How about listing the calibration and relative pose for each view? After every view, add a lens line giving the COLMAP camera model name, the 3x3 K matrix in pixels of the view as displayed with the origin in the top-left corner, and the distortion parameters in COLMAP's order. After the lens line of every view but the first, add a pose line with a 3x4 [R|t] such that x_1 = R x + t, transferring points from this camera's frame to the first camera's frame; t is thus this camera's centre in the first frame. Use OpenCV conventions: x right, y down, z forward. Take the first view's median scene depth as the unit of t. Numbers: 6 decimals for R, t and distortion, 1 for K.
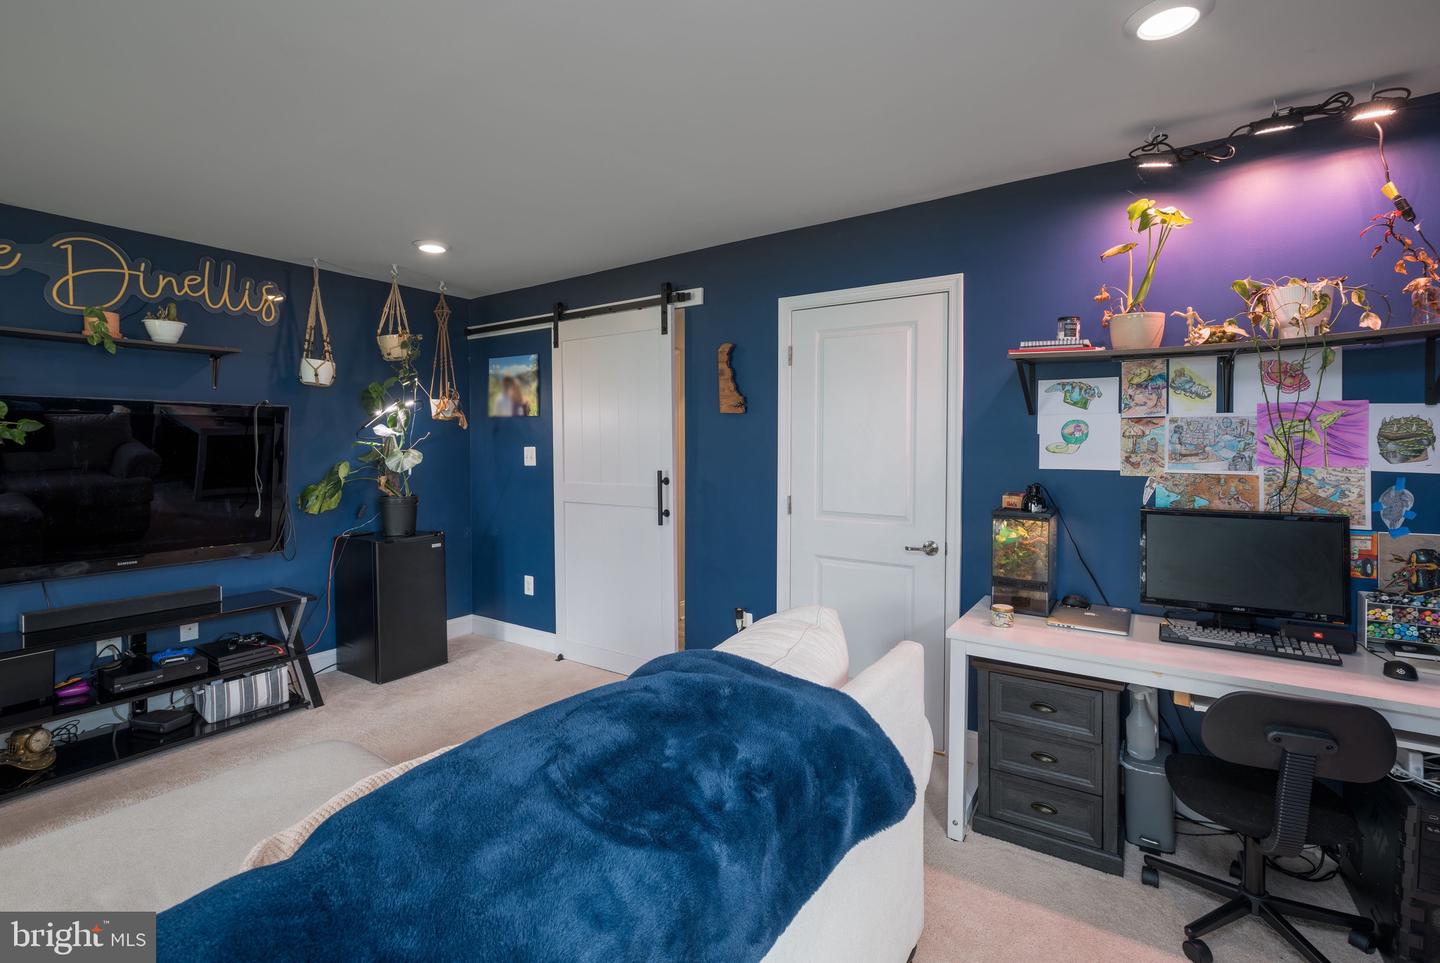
lens RADIAL K [[648.2, 0, 699.2], [0, 648.2, 459.2], [0, 0, 1]] dist [-0.001650, 0.000014]
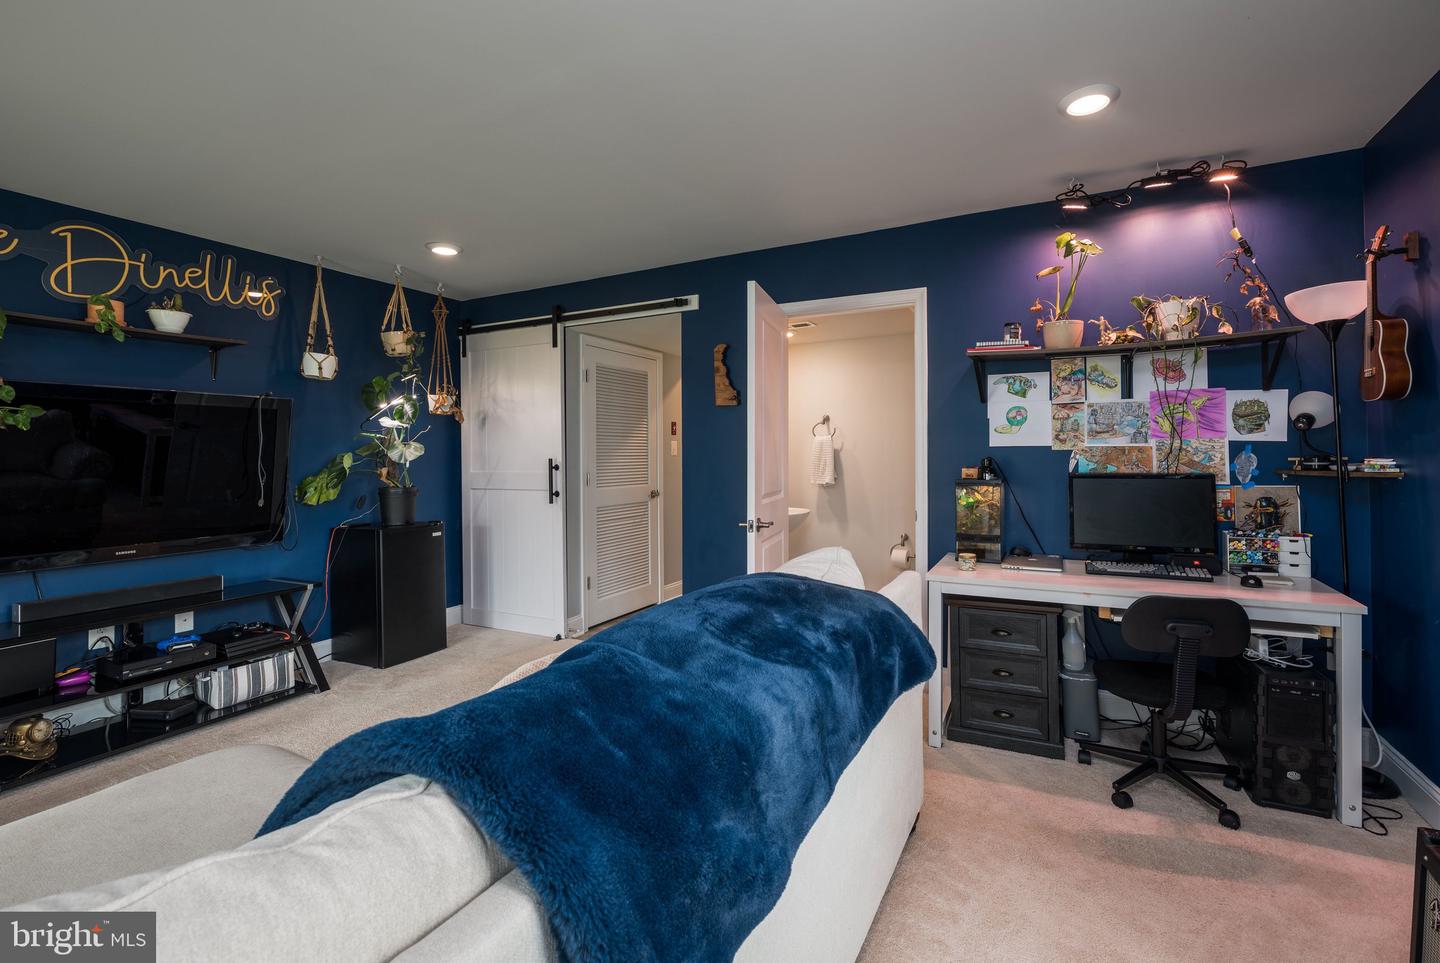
lens RADIAL K [[640.0, 0, 721.3], [0, 640.0, 457.0], [0, 0, 1]] dist [-0.000119, 0.000799]
pose [[0.990820, -0.004946, 0.135096, -0.157708], [0.008151, 0.999698, -0.023183, 0.063888], [-0.134941, 0.024071, 0.990561, -0.148108]]
